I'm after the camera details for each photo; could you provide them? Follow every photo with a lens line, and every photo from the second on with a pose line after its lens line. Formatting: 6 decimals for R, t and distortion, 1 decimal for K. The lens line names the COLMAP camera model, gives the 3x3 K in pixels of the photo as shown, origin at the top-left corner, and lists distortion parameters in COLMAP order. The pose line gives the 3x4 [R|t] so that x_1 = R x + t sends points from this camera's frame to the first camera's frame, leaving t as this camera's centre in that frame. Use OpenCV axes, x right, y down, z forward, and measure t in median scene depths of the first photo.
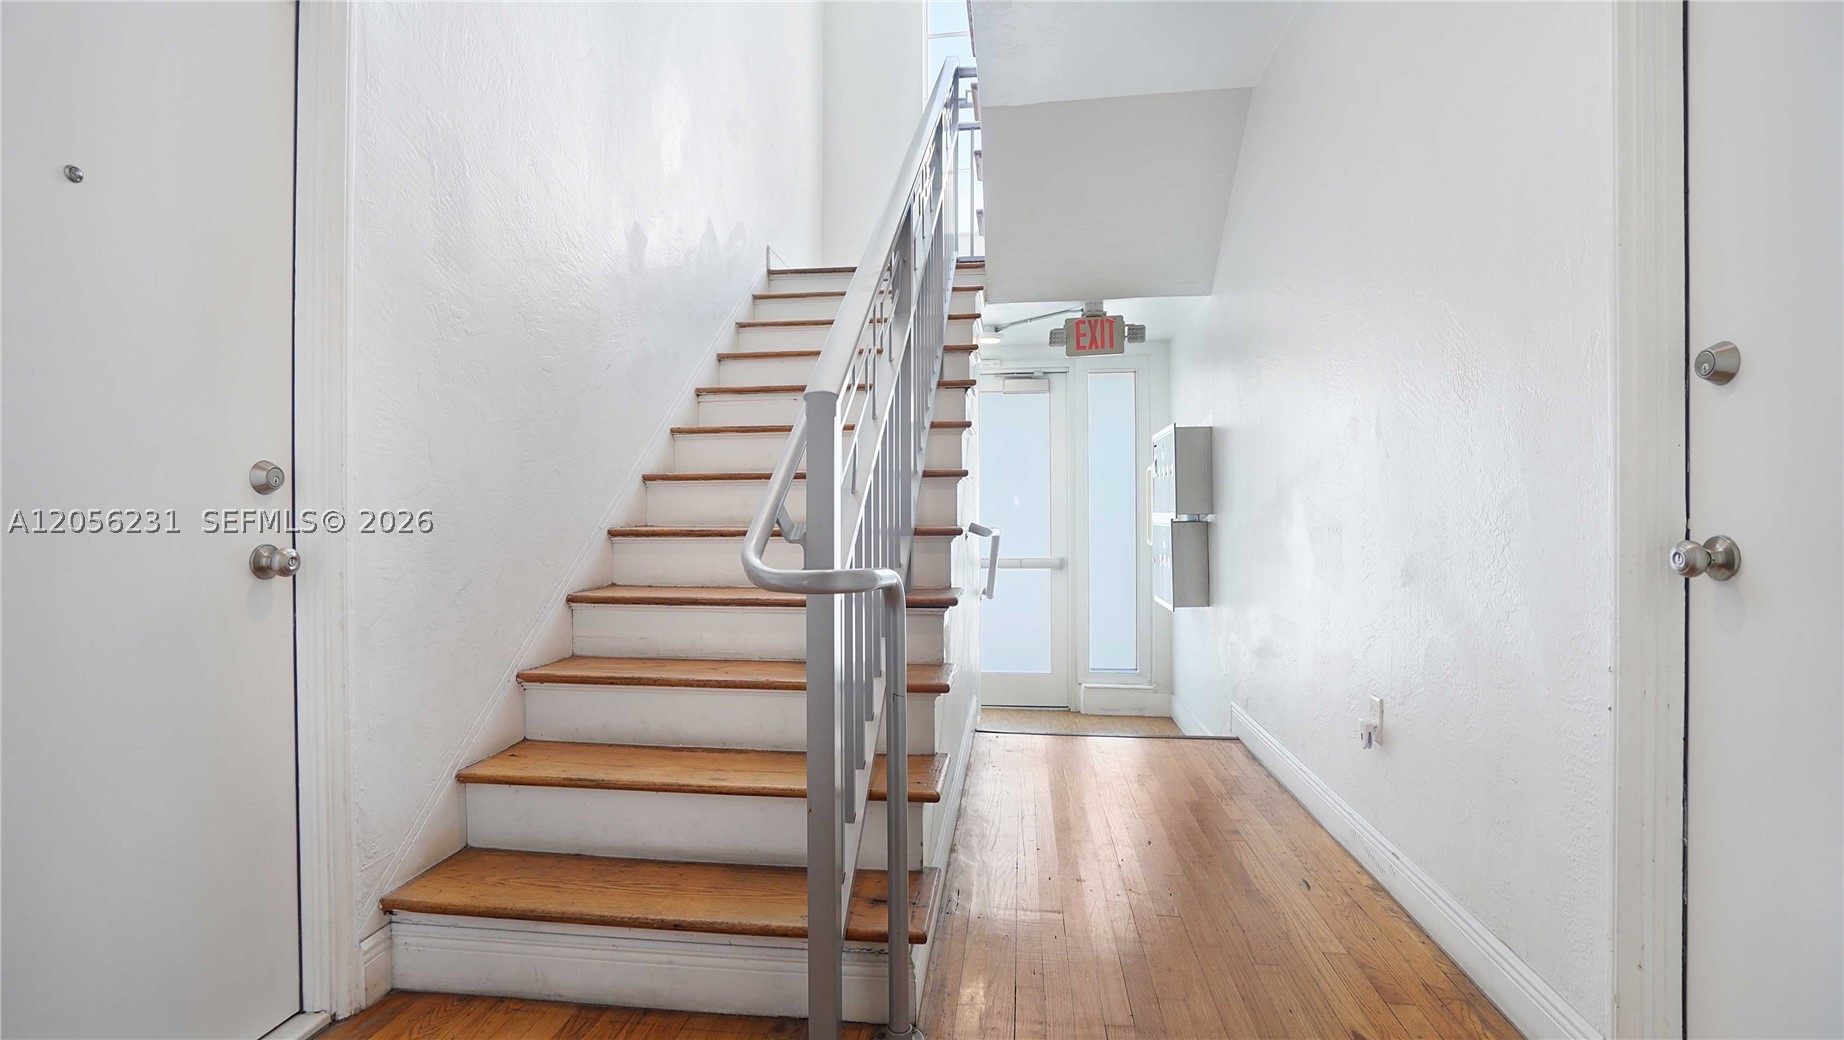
lens RADIAL K [[862.8, 0, 909.6], [0, 862.8, 520.4], [0, 0, 1]] dist [-0.059624, 0.025495]
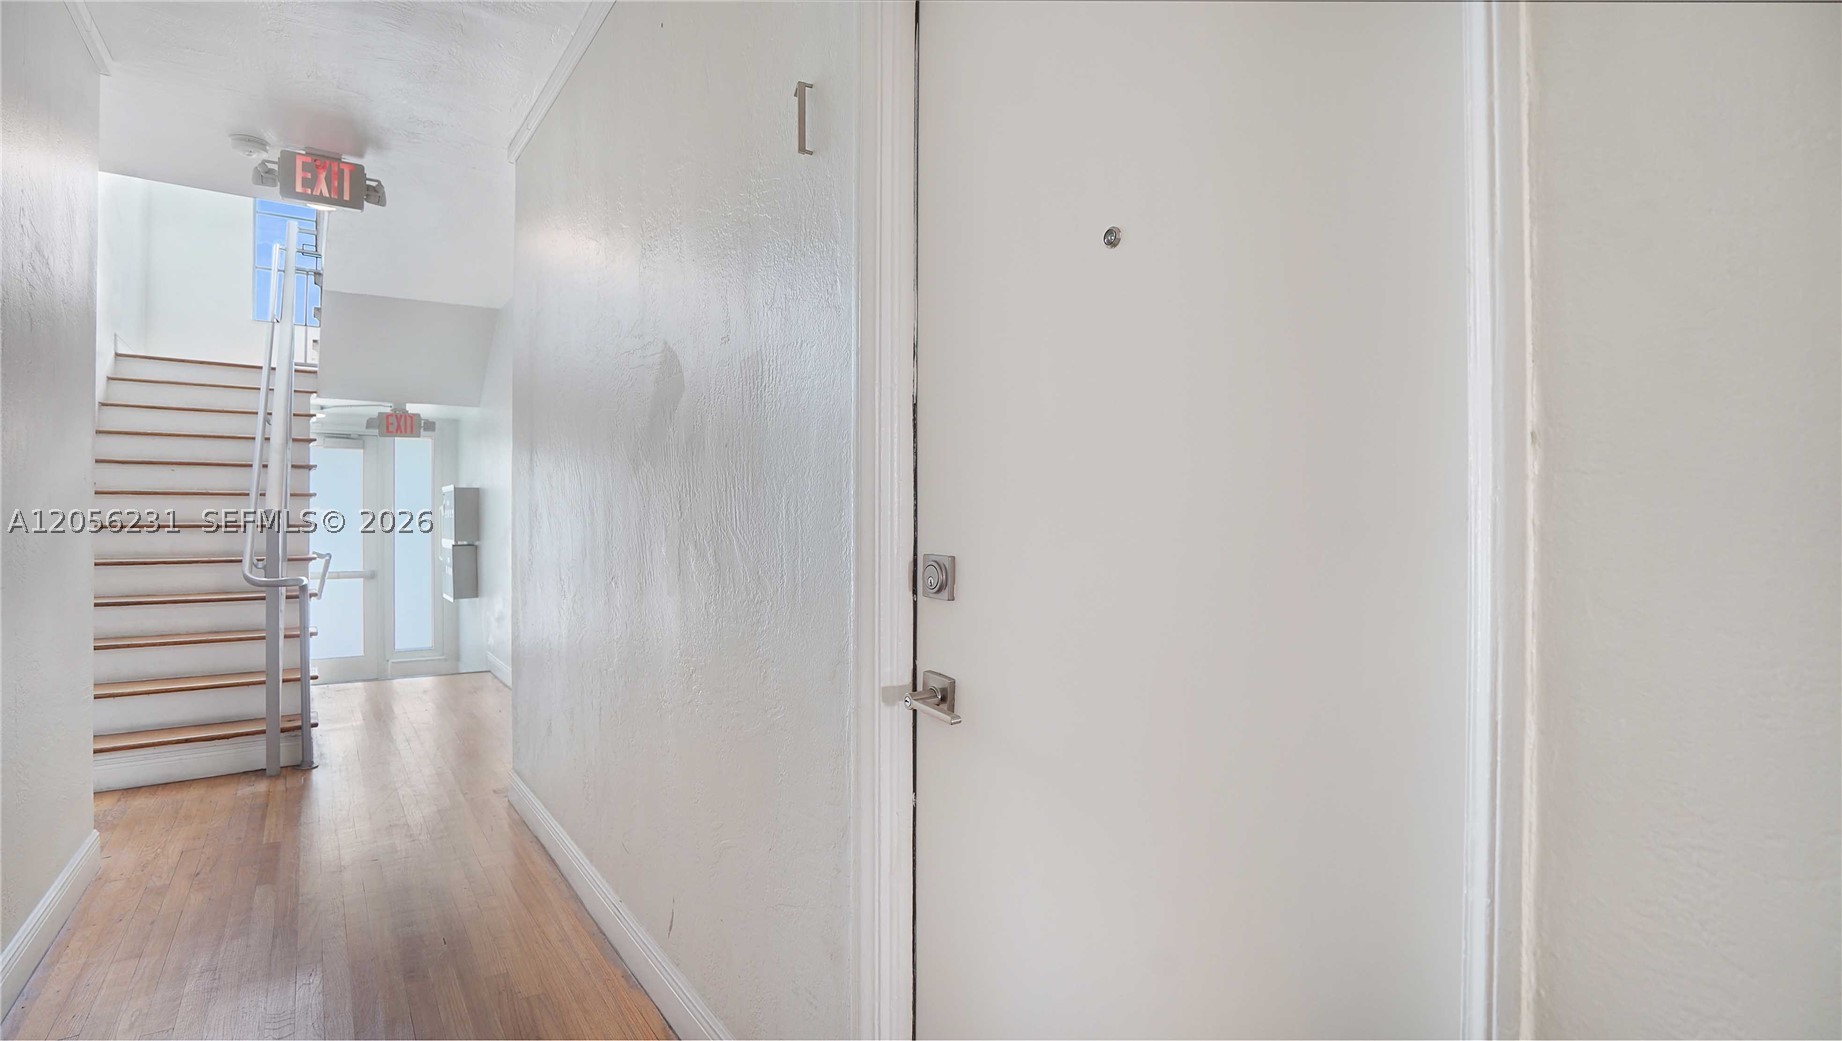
lens RADIAL K [[861.8, 0, 908.6], [0, 861.8, 520.9], [0, 0, 1]] dist [-0.059624, 0.025495]
pose [[0.733530, 0.006733, 0.679624, -0.143804], [0.000040, 0.999951, -0.009949, -0.028444], [-0.679657, 0.007326, 0.733493, -0.728158]]
